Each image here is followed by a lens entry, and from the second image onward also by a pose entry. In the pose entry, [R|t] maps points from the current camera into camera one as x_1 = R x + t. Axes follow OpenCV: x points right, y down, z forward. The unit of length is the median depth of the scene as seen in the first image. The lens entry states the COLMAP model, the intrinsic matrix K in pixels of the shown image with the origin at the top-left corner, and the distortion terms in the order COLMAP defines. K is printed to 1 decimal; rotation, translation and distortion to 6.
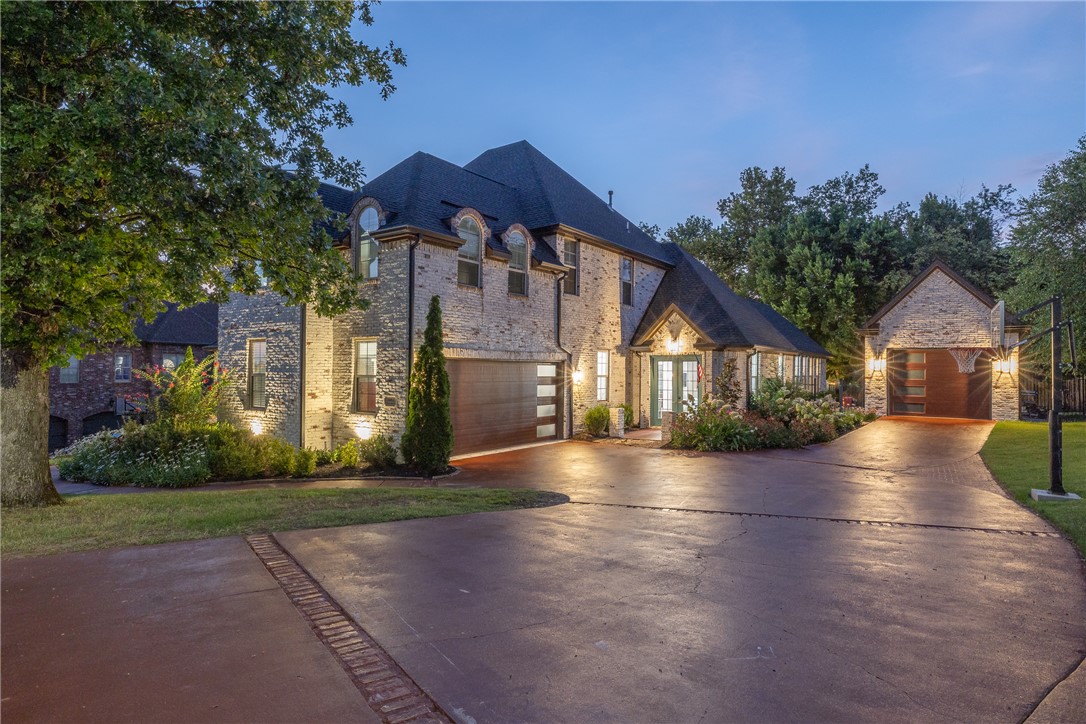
lens RADIAL K [[649.2, 0, 545.6], [0, 649.2, 364.6], [0, 0, 1]] dist [0.006549, -0.000965]
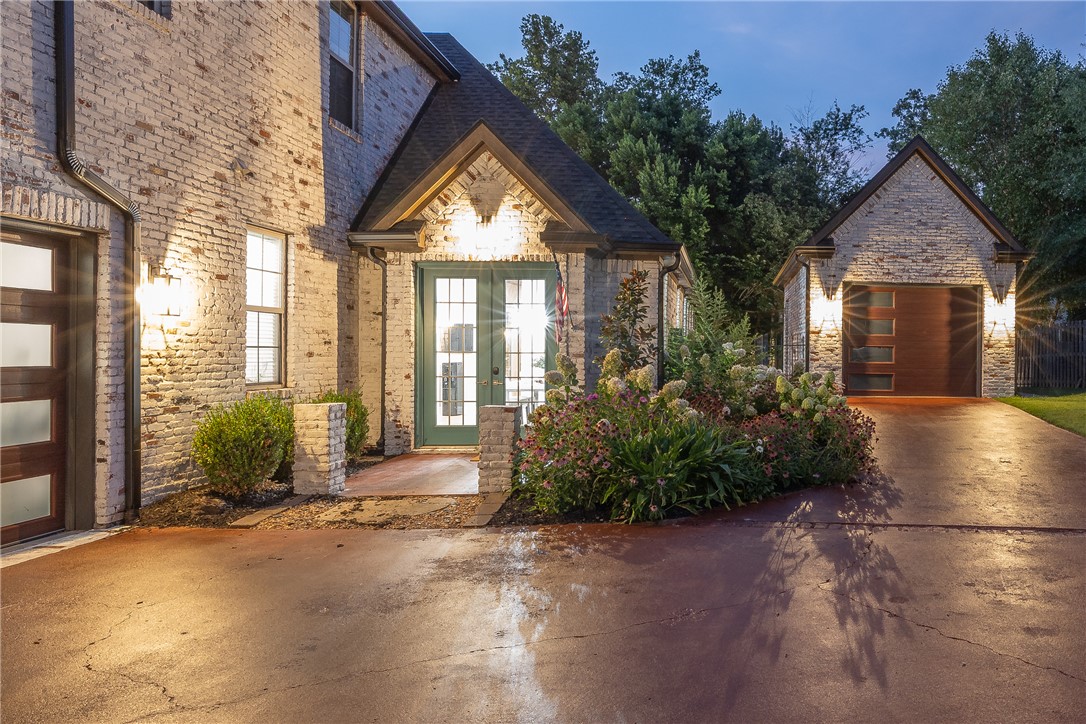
lens RADIAL K [[452.1, 0, 552.9], [0, 452.1, 377.1], [0, 0, 1]] dist [-0.000058, -0.000365]
pose [[0.776719, -0.002627, 0.629842, 0.057544], [-0.003676, 0.999955, 0.008704, 0.050580], [-0.629836, -0.009076, 0.776675, 0.738614]]
